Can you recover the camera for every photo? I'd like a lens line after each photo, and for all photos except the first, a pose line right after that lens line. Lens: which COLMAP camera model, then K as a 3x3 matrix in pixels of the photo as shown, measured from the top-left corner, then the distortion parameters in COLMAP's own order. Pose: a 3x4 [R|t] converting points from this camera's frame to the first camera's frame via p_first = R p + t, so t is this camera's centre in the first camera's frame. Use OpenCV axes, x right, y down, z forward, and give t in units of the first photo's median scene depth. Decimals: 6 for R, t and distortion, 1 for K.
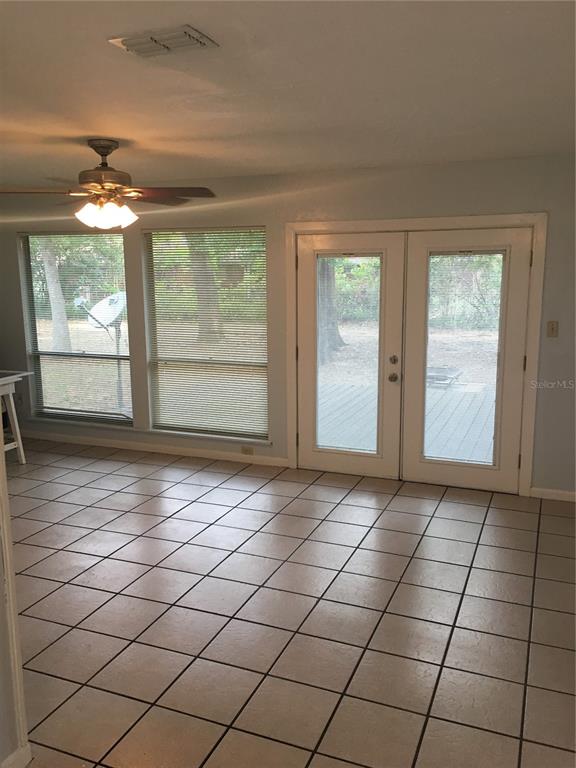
lens RADIAL K [[652.4, 0, 285.2], [0, 652.4, 386.0], [0, 0, 1]] dist [0.061058, -0.067512]
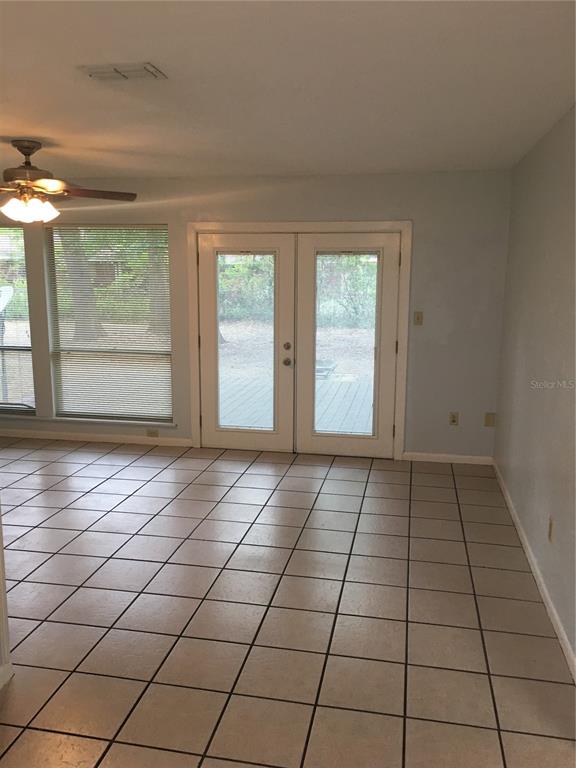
lens RADIAL K [[652.4, 0, 288.3], [0, 652.4, 385.7], [0, 0, 1]] dist [0.061058, -0.067512]
pose [[0.980113, -0.020397, 0.197389, -0.055535], [0.020920, 0.999781, -0.000564, 0.028330], [-0.197334, 0.004683, 0.980325, -0.107192]]
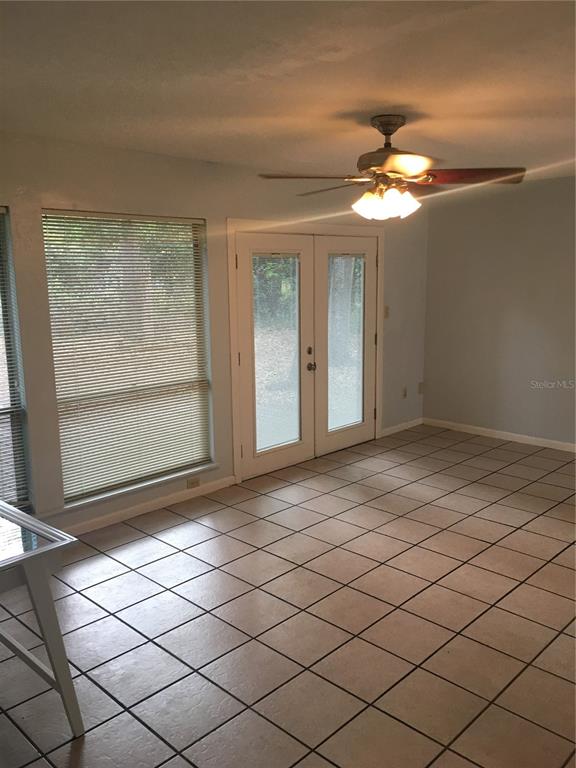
lens RADIAL K [[652.4, 0, 285.9], [0, 652.4, 385.4], [0, 0, 1]] dist [0.061058, -0.067512]
pose [[0.368891, -0.160698, 0.915475, -0.853081], [0.177681, 0.978969, 0.100246, -0.098990], [-0.912331, 0.125683, 0.389686, 0.600932]]
